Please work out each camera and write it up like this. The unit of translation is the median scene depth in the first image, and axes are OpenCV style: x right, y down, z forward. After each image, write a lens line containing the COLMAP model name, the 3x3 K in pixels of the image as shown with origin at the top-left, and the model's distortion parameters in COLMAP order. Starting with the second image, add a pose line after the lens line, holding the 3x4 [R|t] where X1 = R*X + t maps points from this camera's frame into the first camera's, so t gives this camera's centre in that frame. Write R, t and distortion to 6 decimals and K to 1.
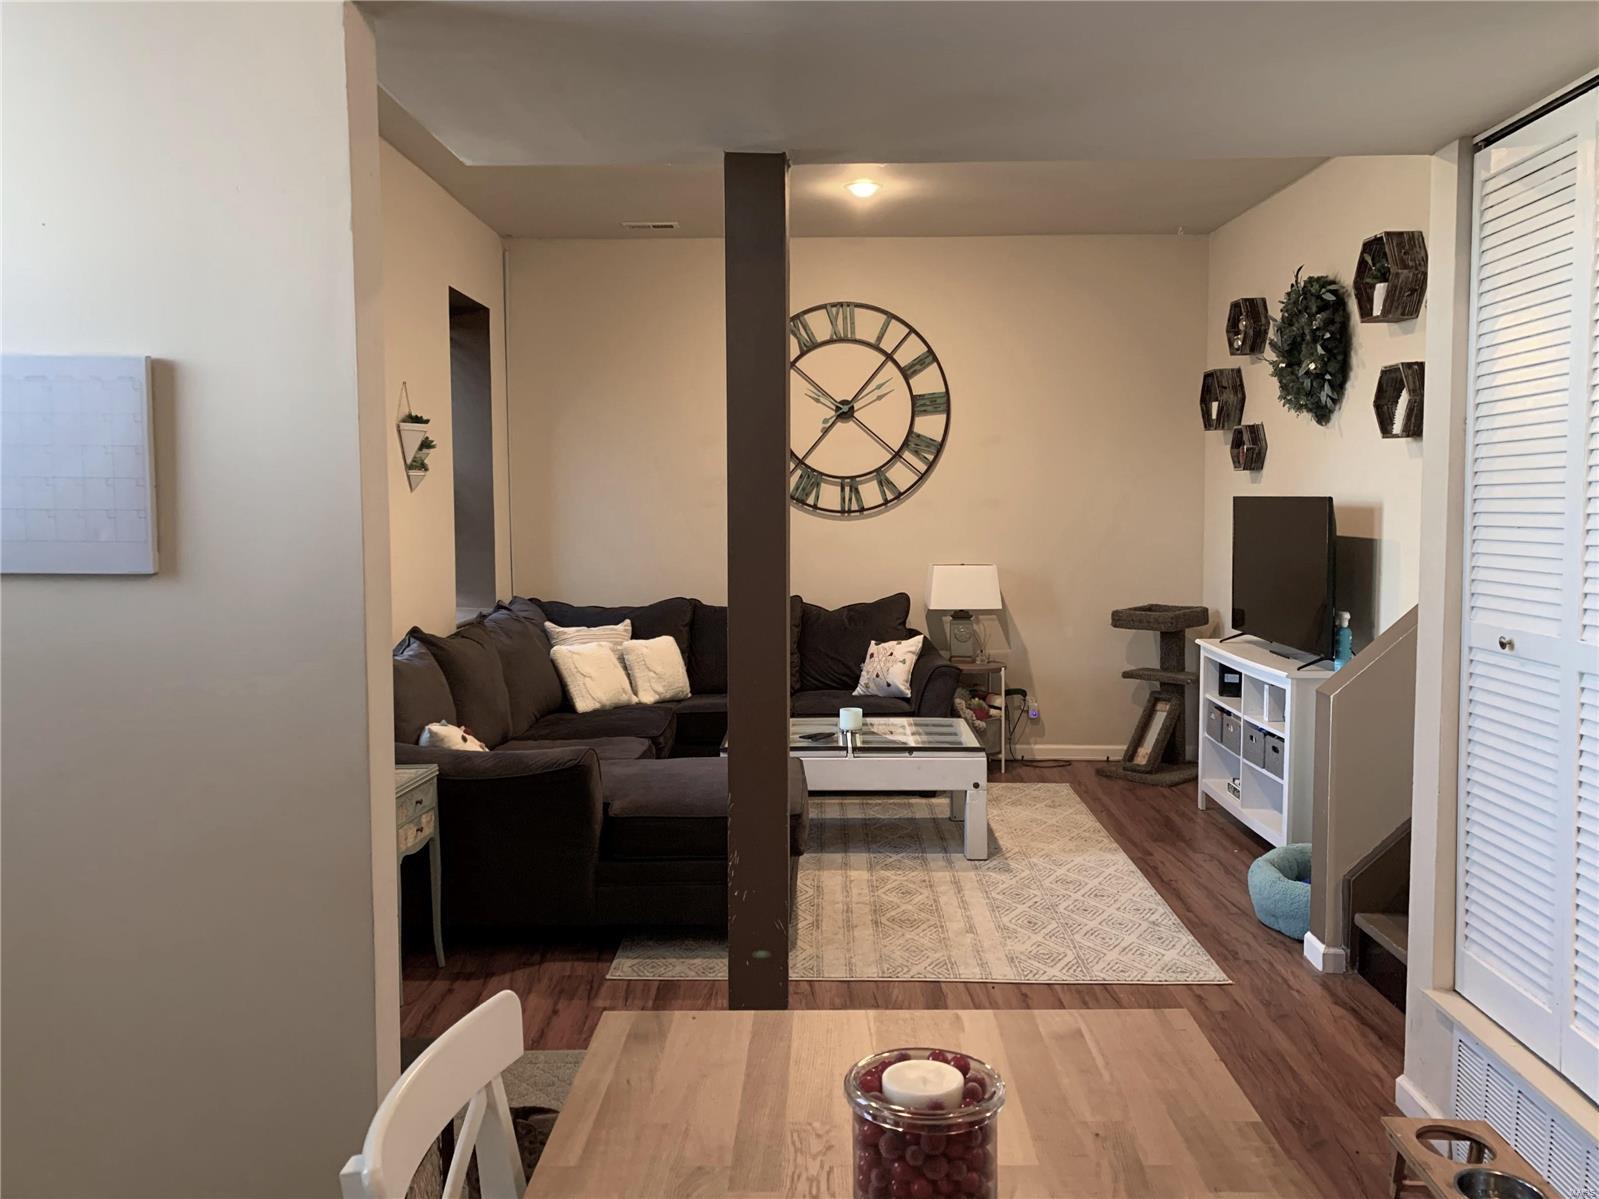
lens RADIAL K [[1253.6, 0, 799.3], [0, 1253.6, 579.0], [0, 0, 1]] dist [-0.003961, -0.005639]
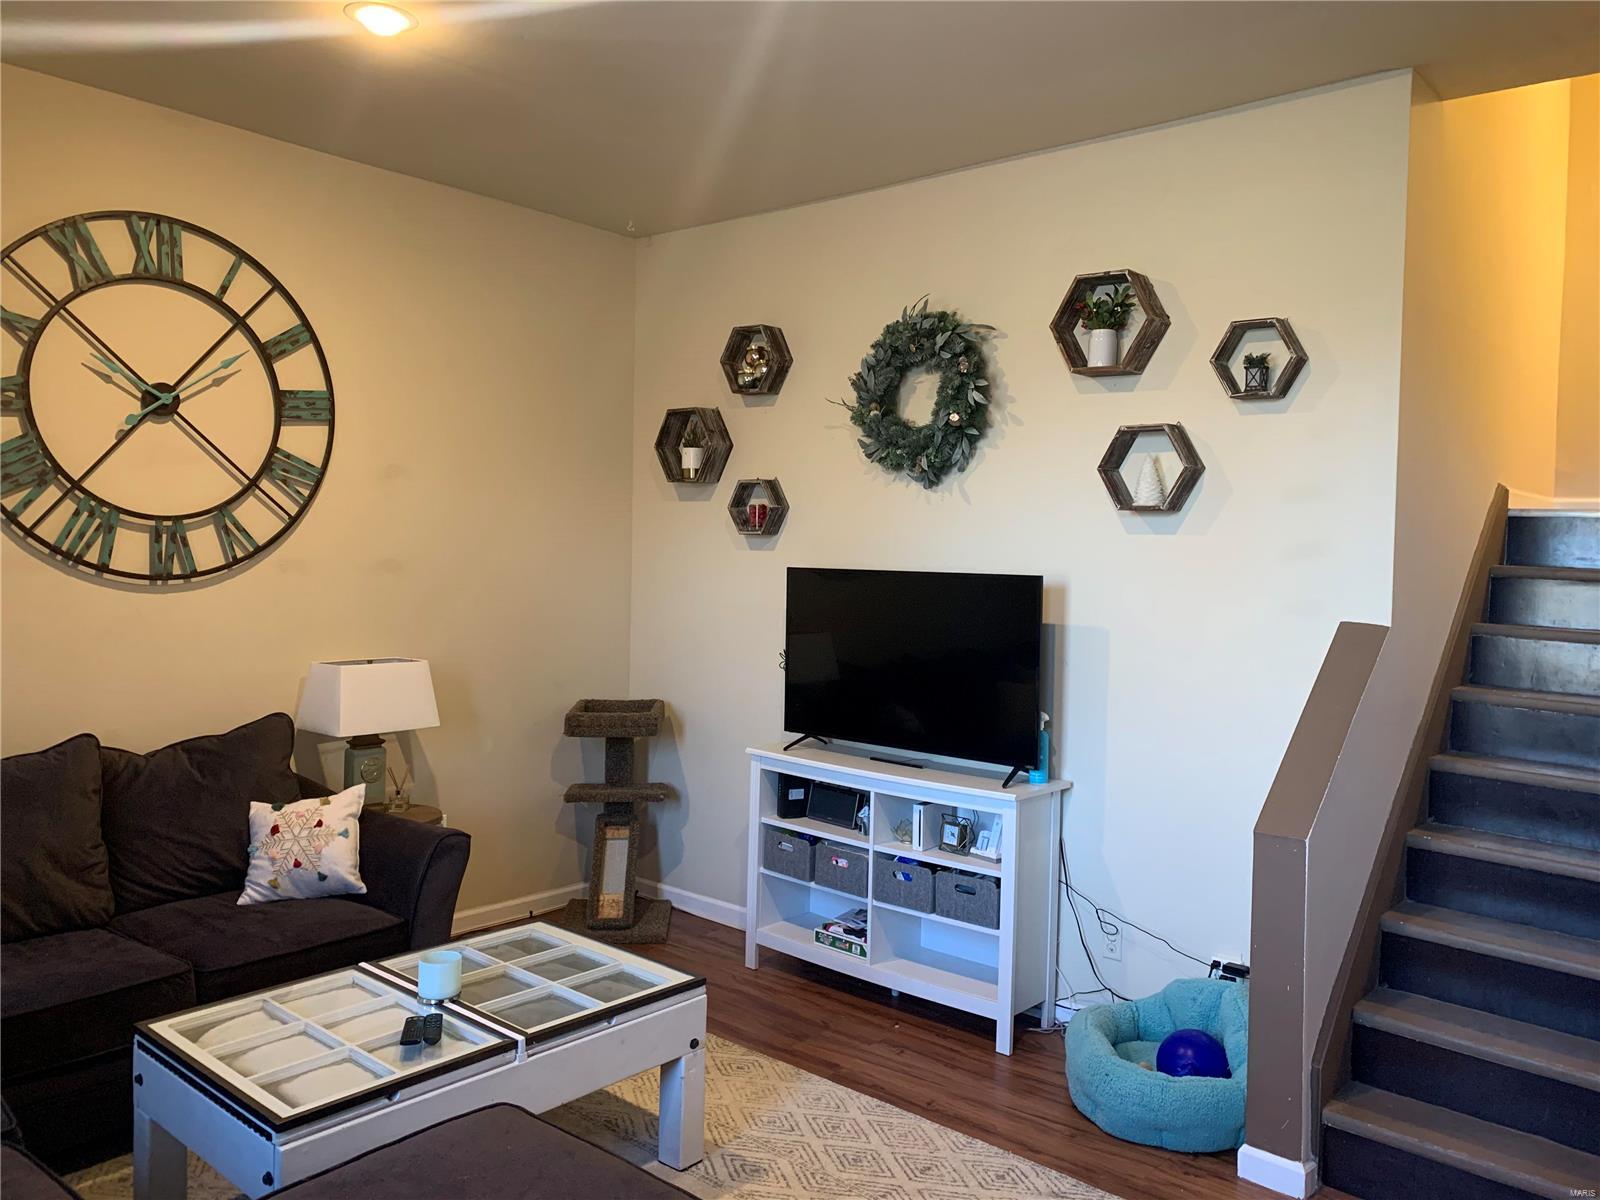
lens RADIAL K [[1200.4, 0, 805.1], [0, 1200.4, 581.2], [0, 0, 1]] dist [0.117098, -0.226684]
pose [[0.641493, 0.003802, 0.767119, -0.246552], [0.022822, 0.999451, -0.024038, -0.039002], [-0.766789, 0.032927, 0.641054, 0.509414]]
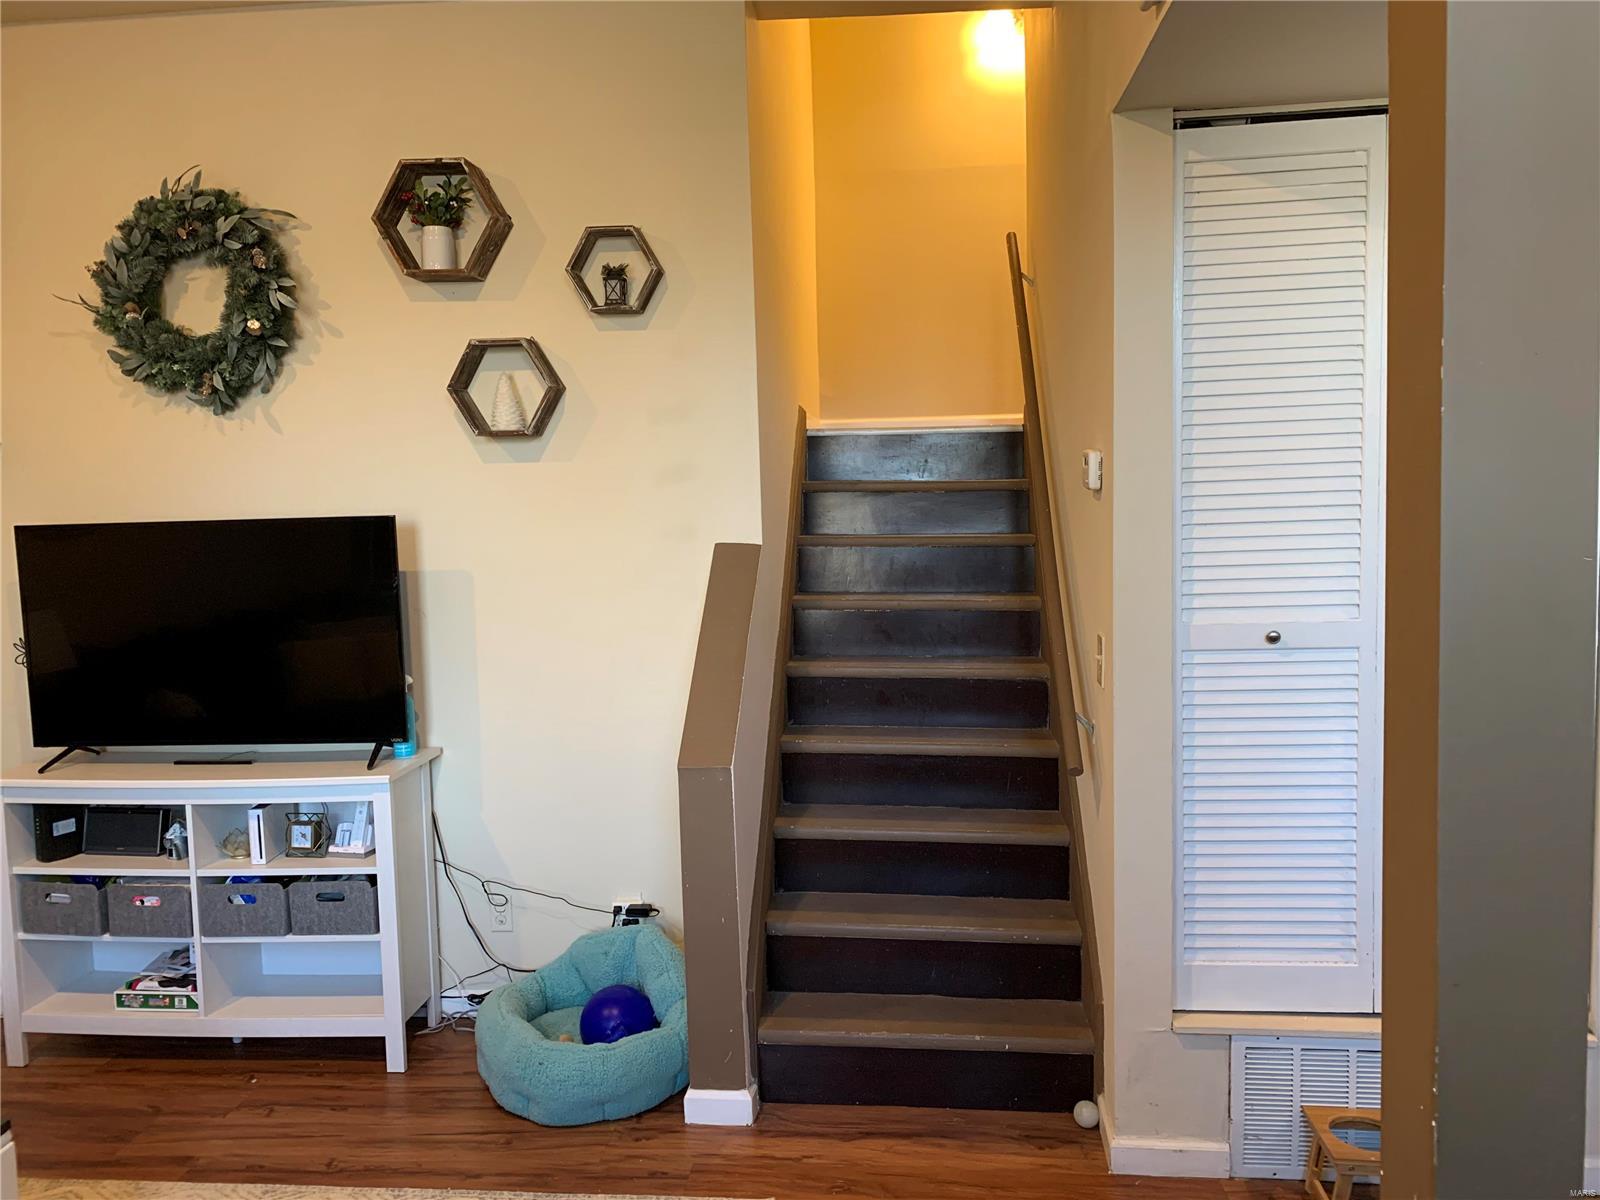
lens RADIAL K [[1212.4, 0, 800.3], [0, 1212.4, 589.0], [0, 0, 1]] dist [0.023798, -0.017448]
pose [[0.077239, -0.077734, 0.993978, -0.205045], [0.093595, 0.993119, 0.070394, -0.043139], [-0.992610, 0.087594, 0.083983, 0.603287]]
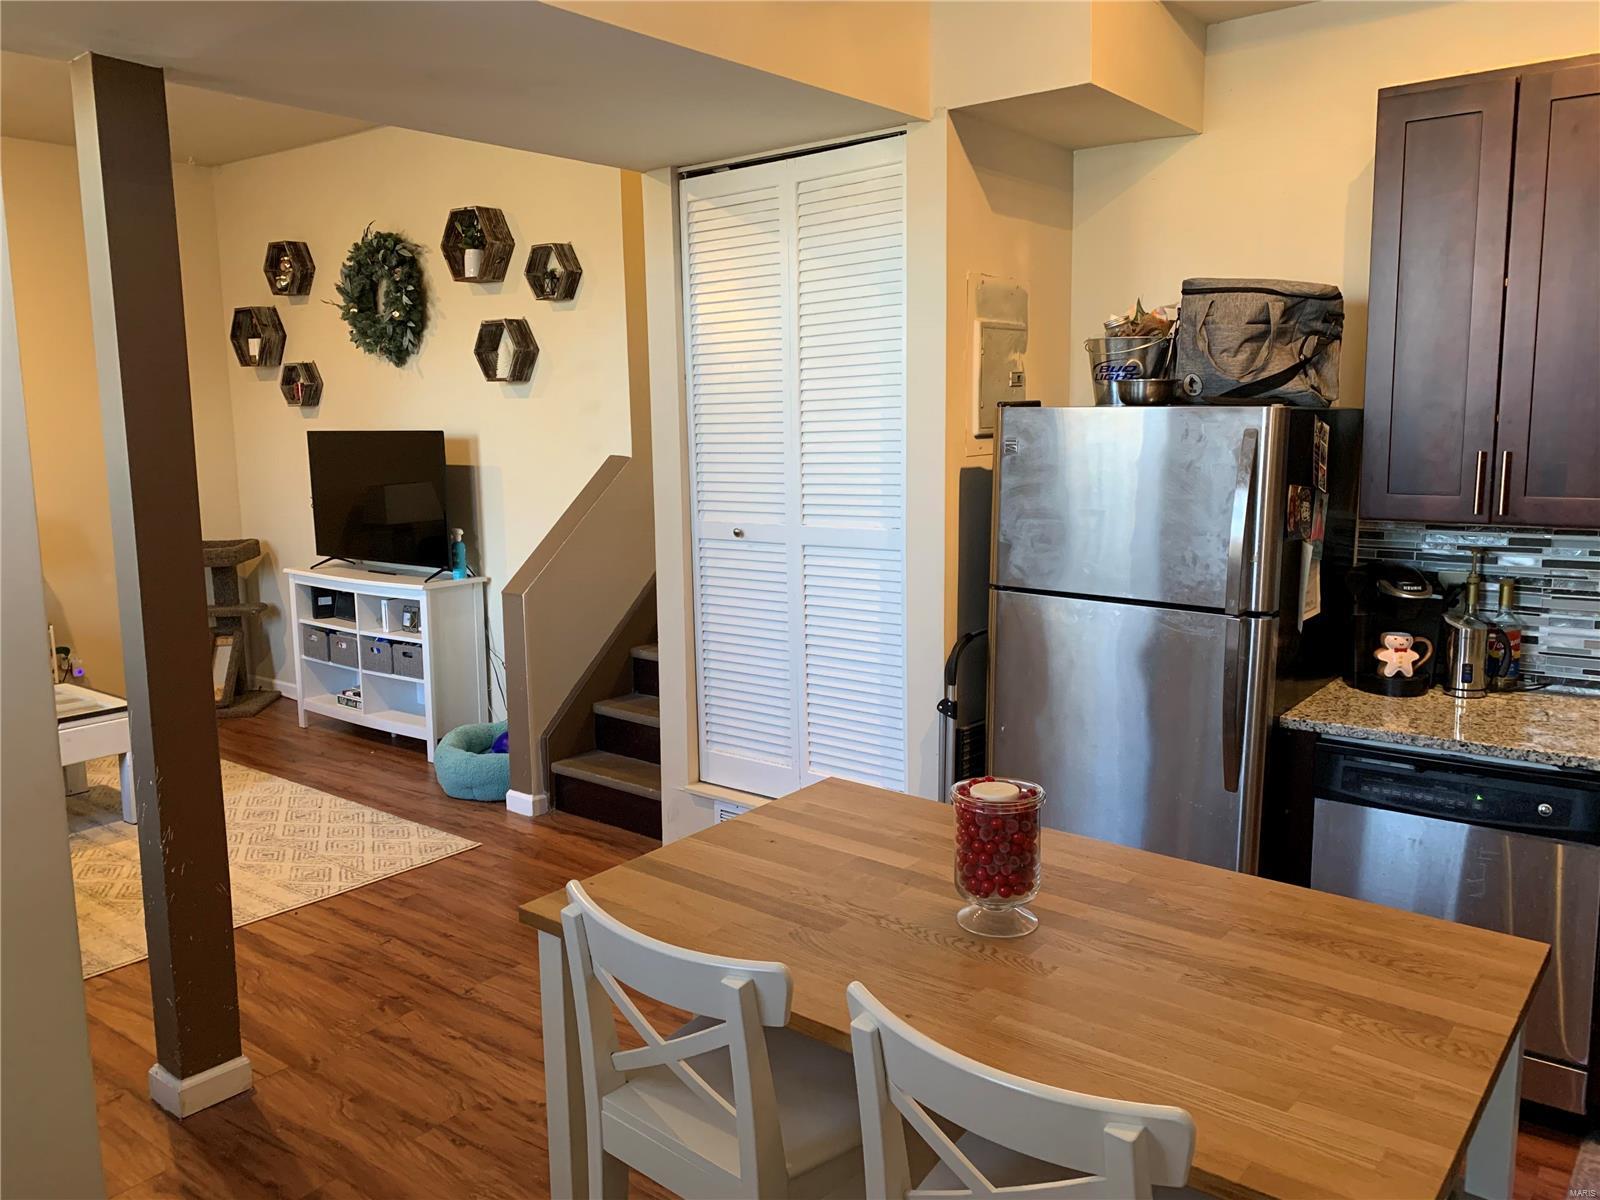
lens RADIAL K [[1218.2, 0, 799.8], [0, 1218.2, 579.5], [0, 0, 1]] dist [0.024114, 0.003486]
pose [[0.604921, -0.113377, 0.788173, -0.239638], [0.065799, 0.993544, 0.092418, -0.009538], [-0.793562, -0.004045, 0.608476, 0.037460]]
